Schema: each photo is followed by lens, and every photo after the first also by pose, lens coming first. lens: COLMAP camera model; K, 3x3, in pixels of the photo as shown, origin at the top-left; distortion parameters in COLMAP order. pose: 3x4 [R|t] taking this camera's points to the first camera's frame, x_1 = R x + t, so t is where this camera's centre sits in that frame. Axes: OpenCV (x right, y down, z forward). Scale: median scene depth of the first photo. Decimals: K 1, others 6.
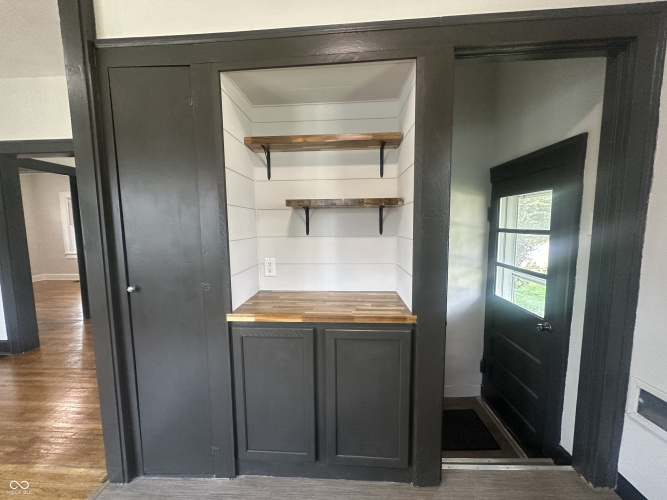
lens RADIAL K [[266.5, 0, 333.5], [0, 266.5, 250.0], [0, 0, 1]] dist [0.000169, 0.000063]
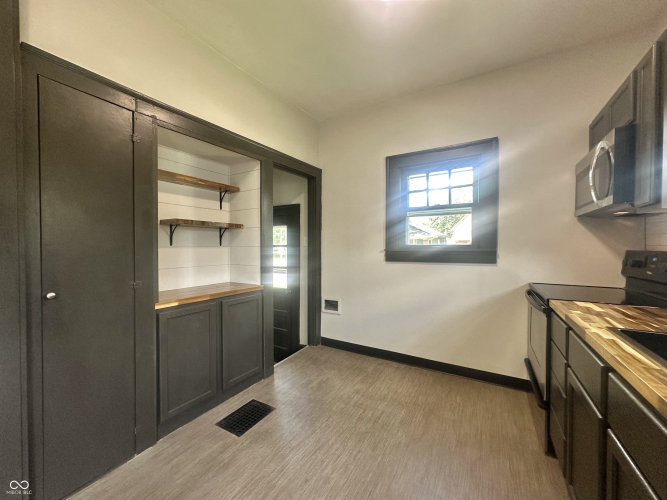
lens RADIAL K [[266.5, 0, 333.5], [0, 266.5, 250.0], [0, 0, 1]] dist [0.000169, 0.000063]
pose [[0.462031, -0.002422, 0.886860, -1.038467], [0.085500, 0.995460, -0.041824, 0.100708], [-0.882733, 0.095151, 0.460141, -0.336023]]
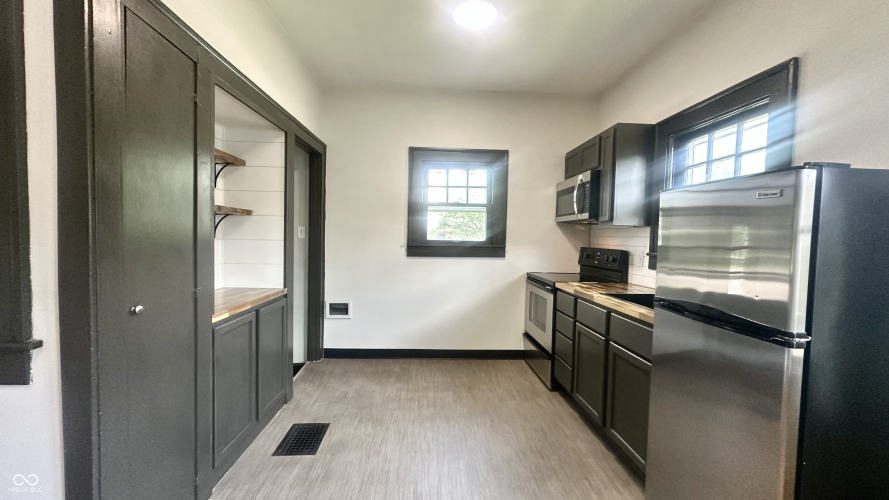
lens RADIAL K [[356.1, 0, 444.5], [0, 356.1, 250.0], [0, 0, 1]] dist [0.000426, 0.000028]
pose [[-0.109377, -0.028210, 0.993600, -1.639626], [0.080793, 0.996037, 0.037173, 0.017026], [-0.990711, 0.084342, -0.106665, 0.242448]]
